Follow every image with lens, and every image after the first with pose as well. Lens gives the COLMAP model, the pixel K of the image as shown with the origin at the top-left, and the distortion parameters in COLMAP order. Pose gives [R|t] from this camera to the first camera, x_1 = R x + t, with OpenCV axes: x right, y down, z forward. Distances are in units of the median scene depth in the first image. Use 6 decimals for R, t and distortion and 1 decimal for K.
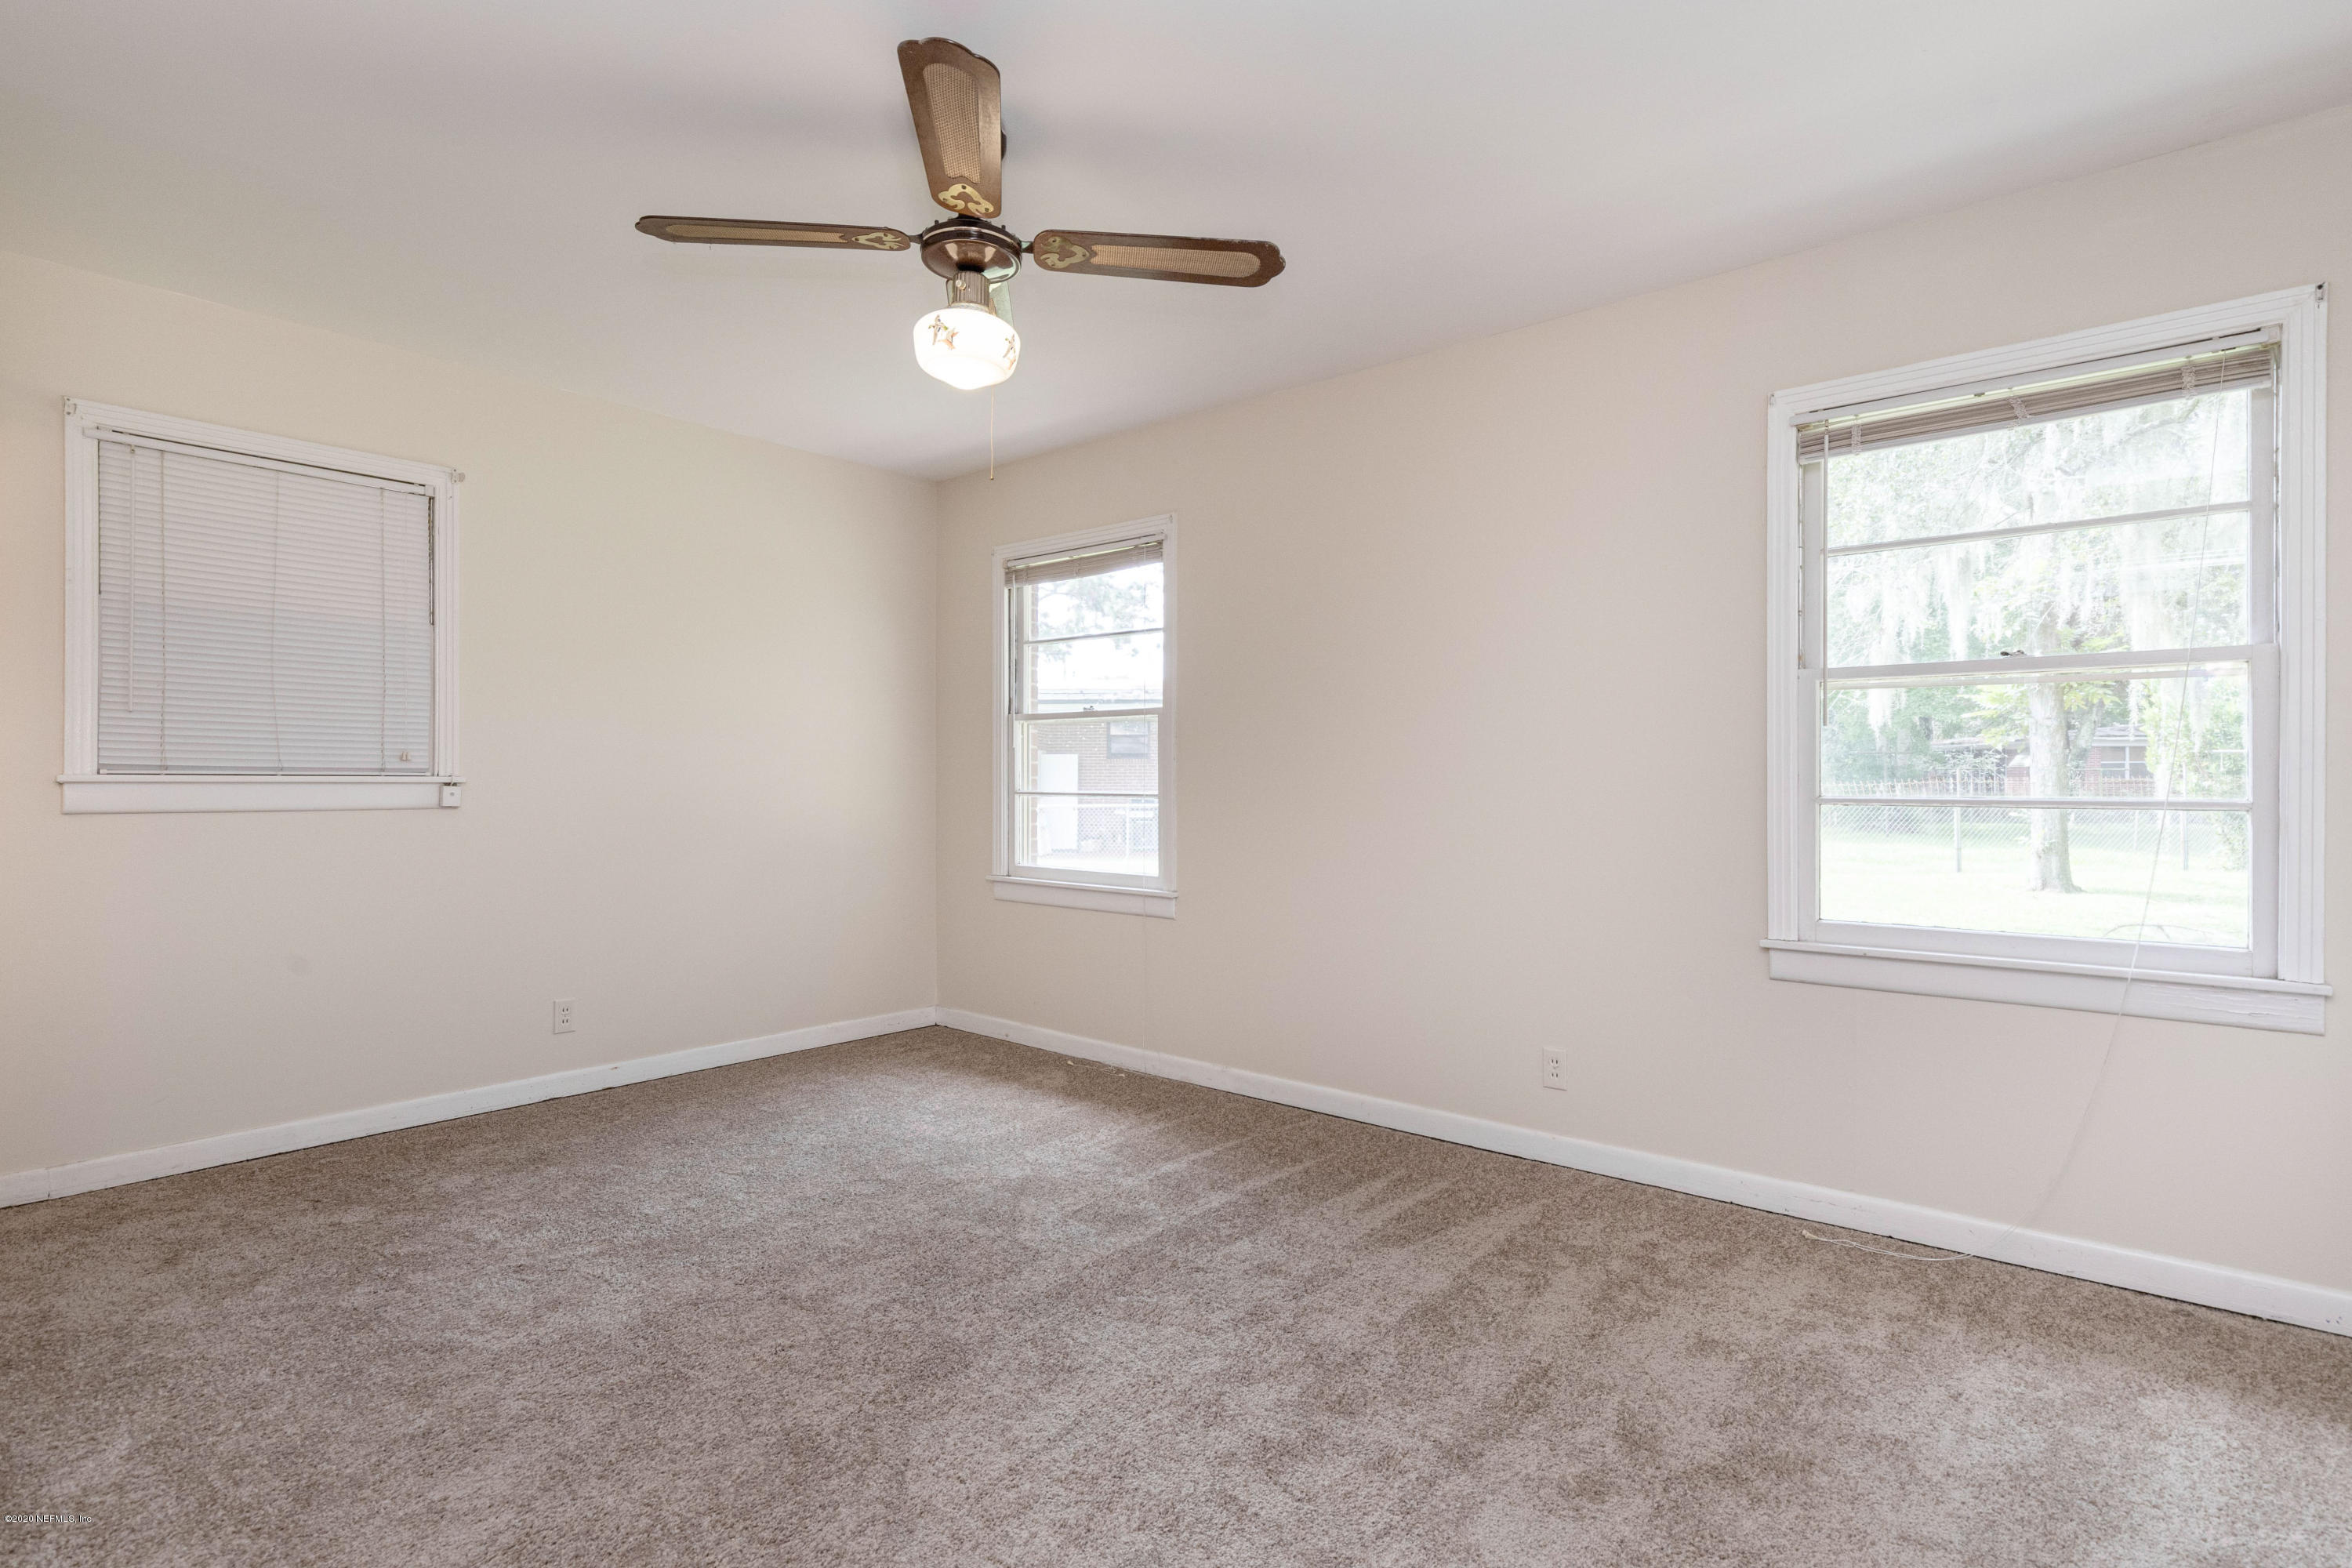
lens RADIAL K [[1150.9, 0, 1185.1], [0, 1150.9, 779.2], [0, 0, 1]] dist [-0.003181, 0.001044]
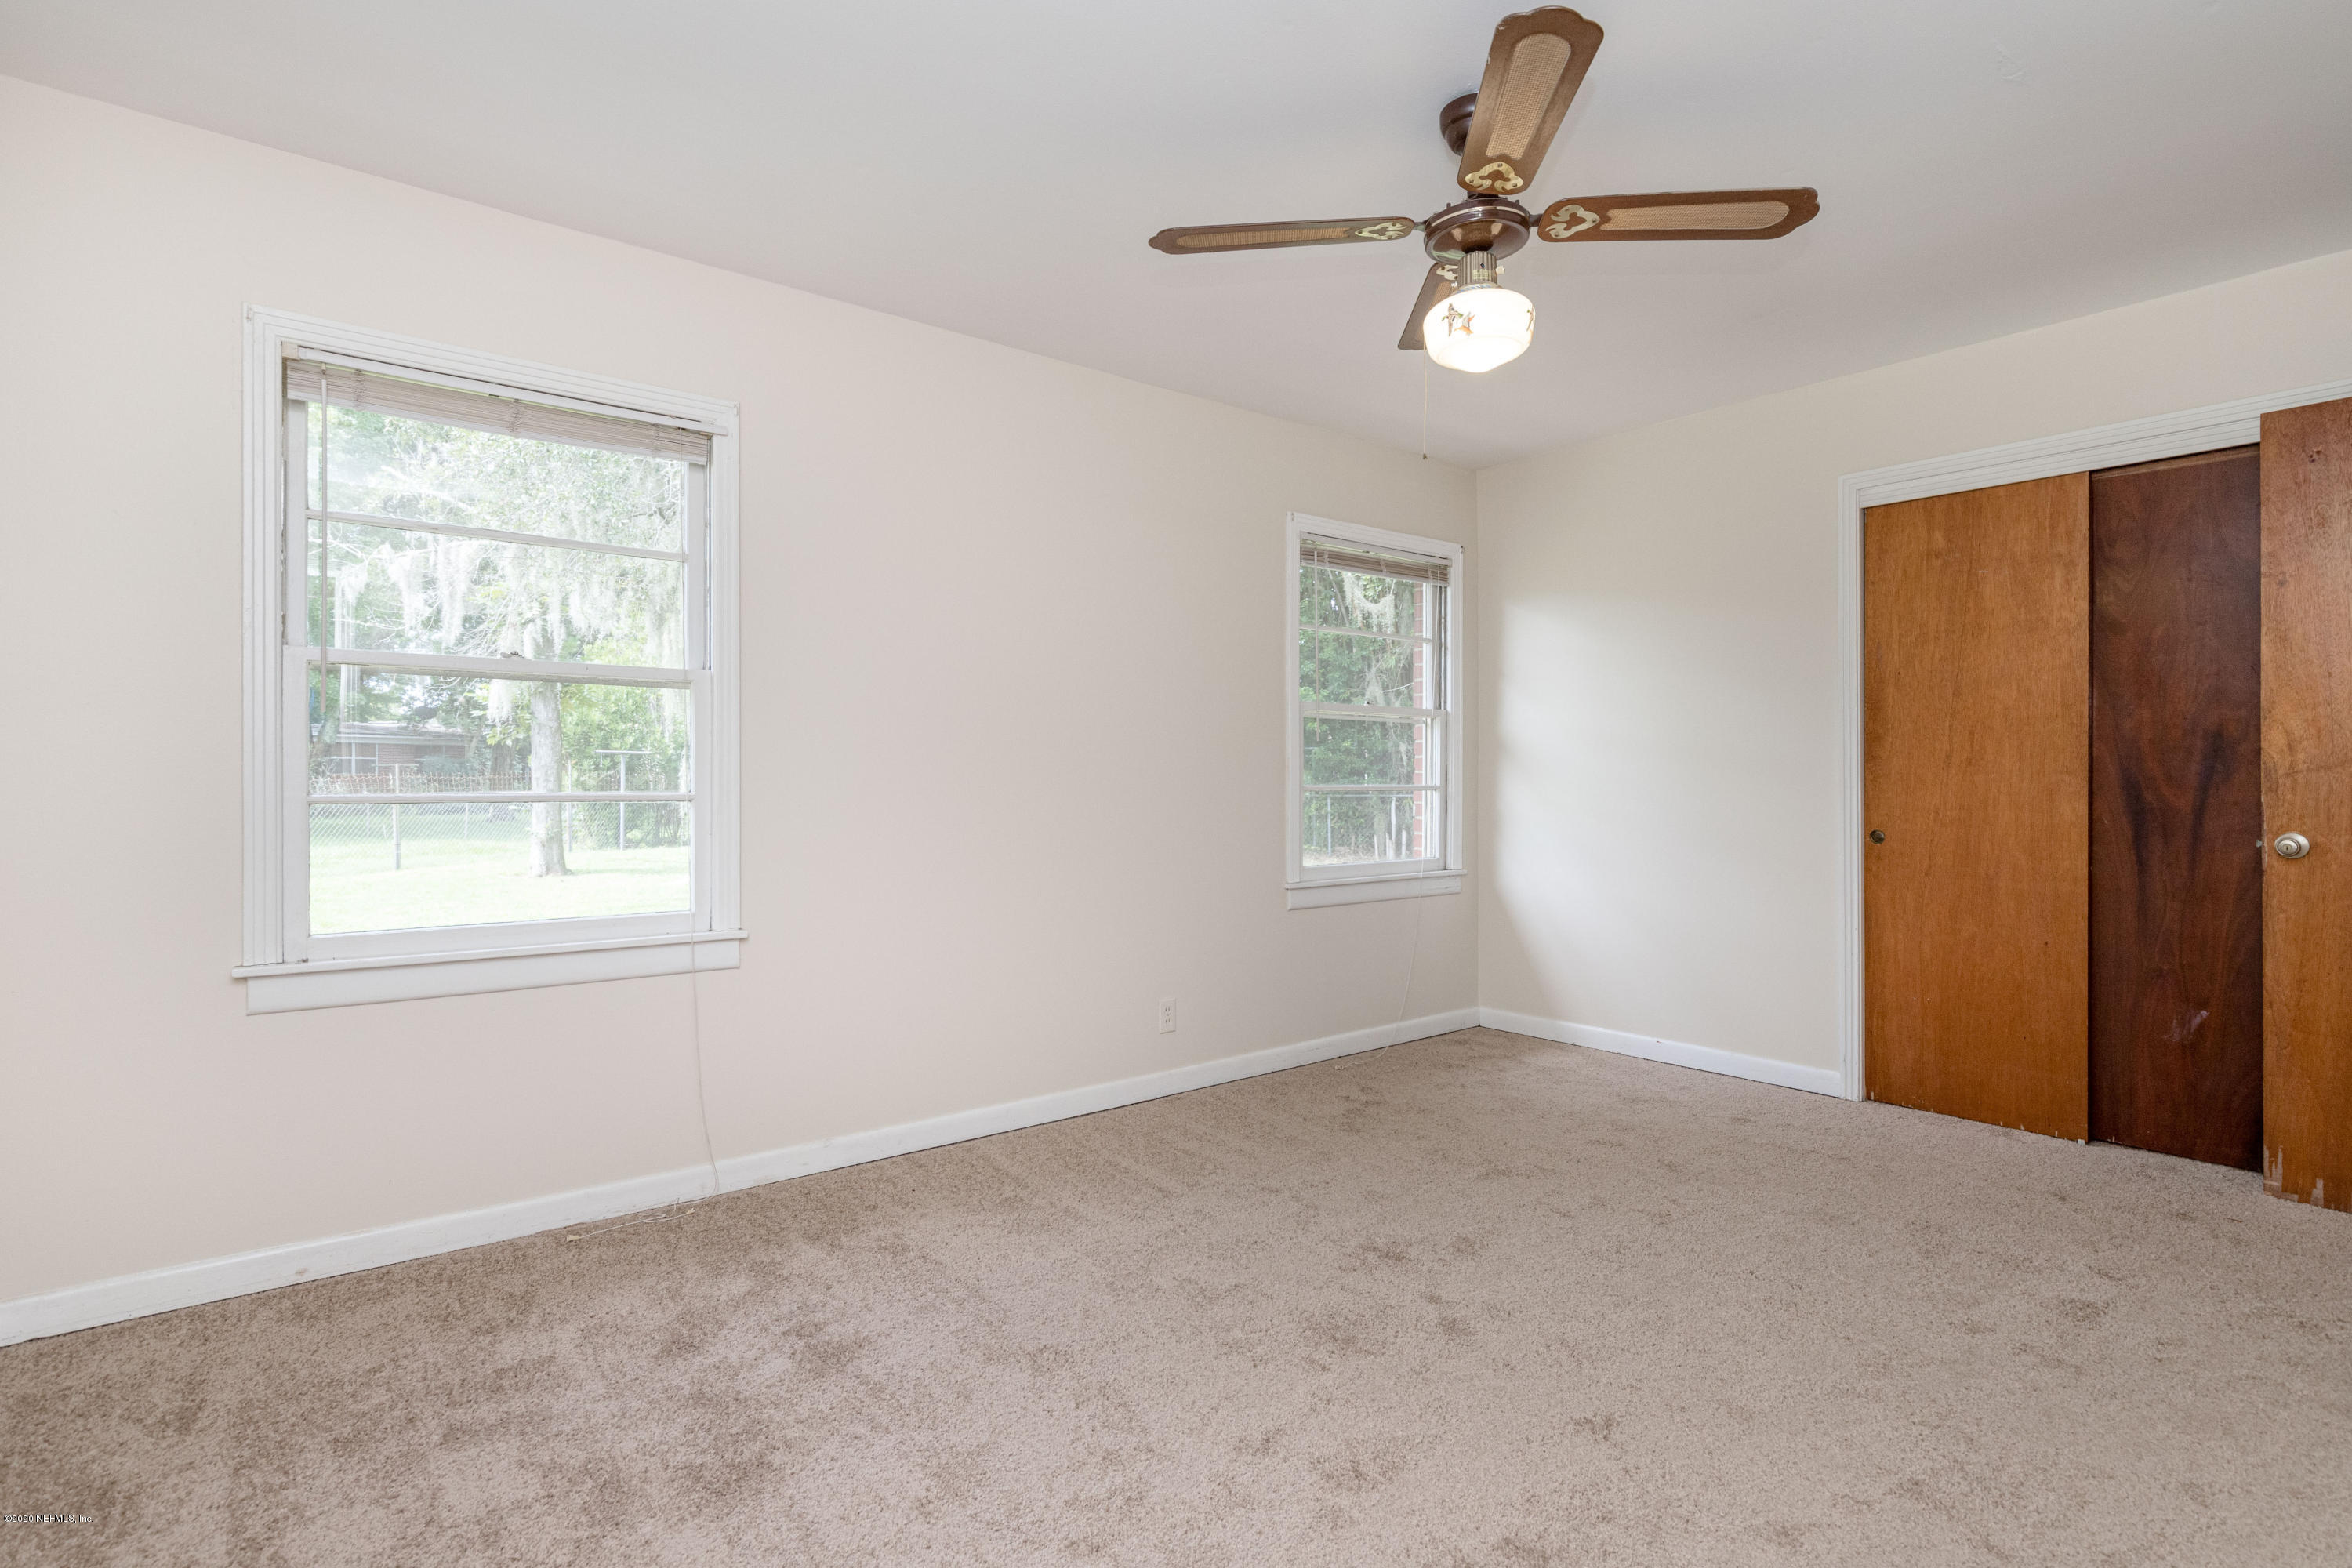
lens RADIAL K [[1225.1, 0, 1186.0], [0, 1225.1, 780.0], [0, 0, 1]] dist [-0.023937, -0.000511]
pose [[0.151109, -0.001634, 0.988516, -0.282636], [-0.002810, 0.999994, 0.002083, 0.001075], [-0.988513, -0.003093, 0.151104, 0.240371]]
